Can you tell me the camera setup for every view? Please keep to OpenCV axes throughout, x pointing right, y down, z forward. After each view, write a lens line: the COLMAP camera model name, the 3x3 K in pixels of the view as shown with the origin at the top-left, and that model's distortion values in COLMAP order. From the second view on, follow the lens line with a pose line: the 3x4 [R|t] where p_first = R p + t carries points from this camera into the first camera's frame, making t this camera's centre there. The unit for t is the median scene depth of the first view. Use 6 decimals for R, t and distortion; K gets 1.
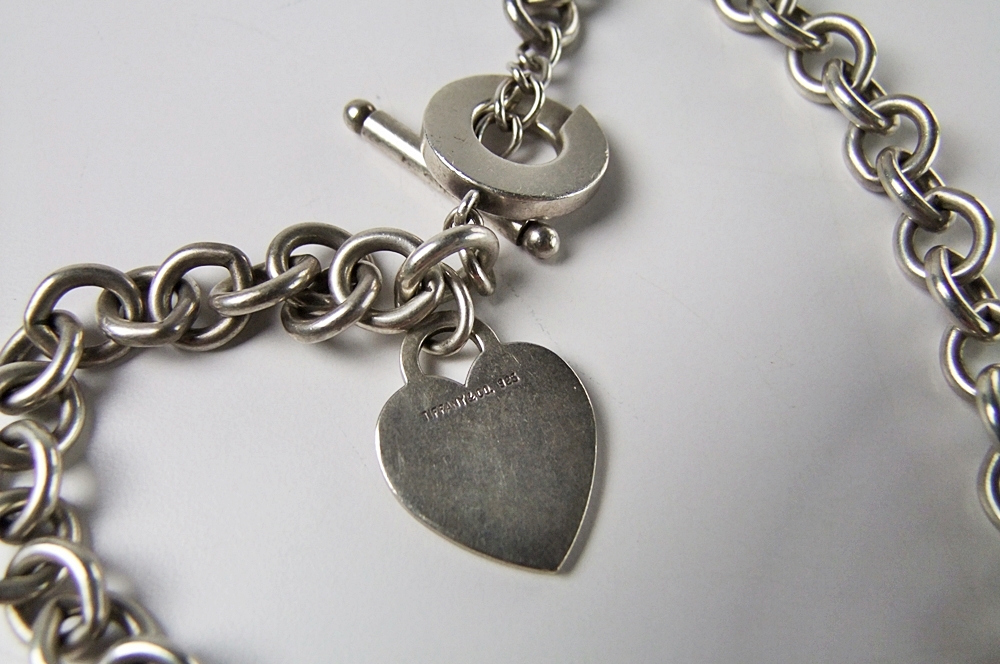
lens RADIAL K [[963.7, 0, 501.0], [0, 963.7, 336.7], [0, 0, 1]] dist [-0.057141, 0.000000]
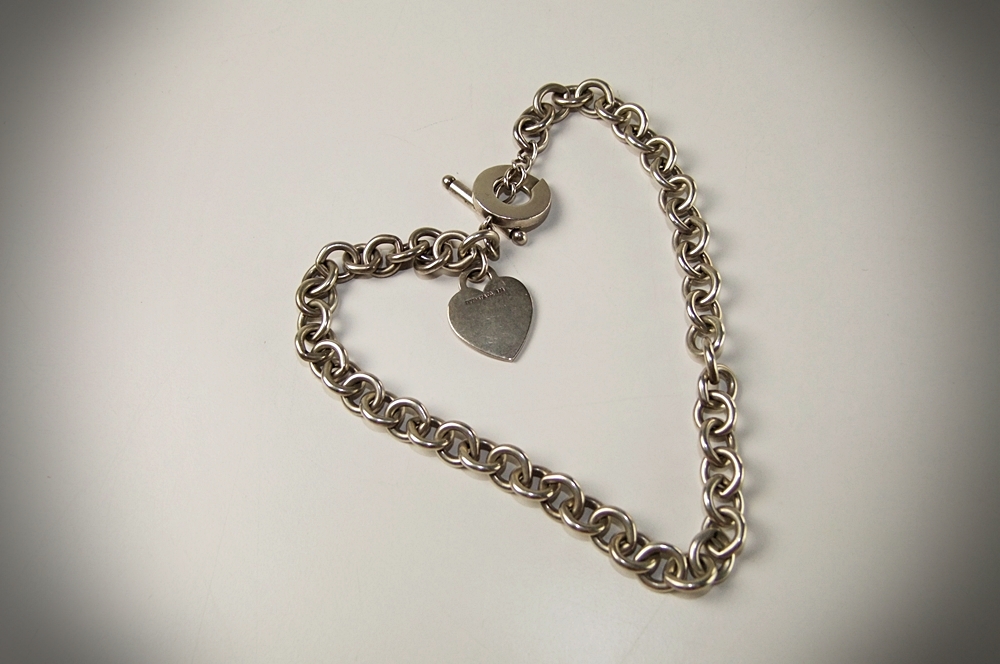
lens RADIAL K [[963.7, 0, 471.8], [0, 963.7, 334.2], [0, 0, 1]] dist [-0.057141, 0.000000]
pose [[0.988121, 0.035603, -0.149495, 0.311020], [-0.035840, 0.999357, 0.001108, 0.155954], [0.149438, 0.004263, 0.988762, -1.494805]]
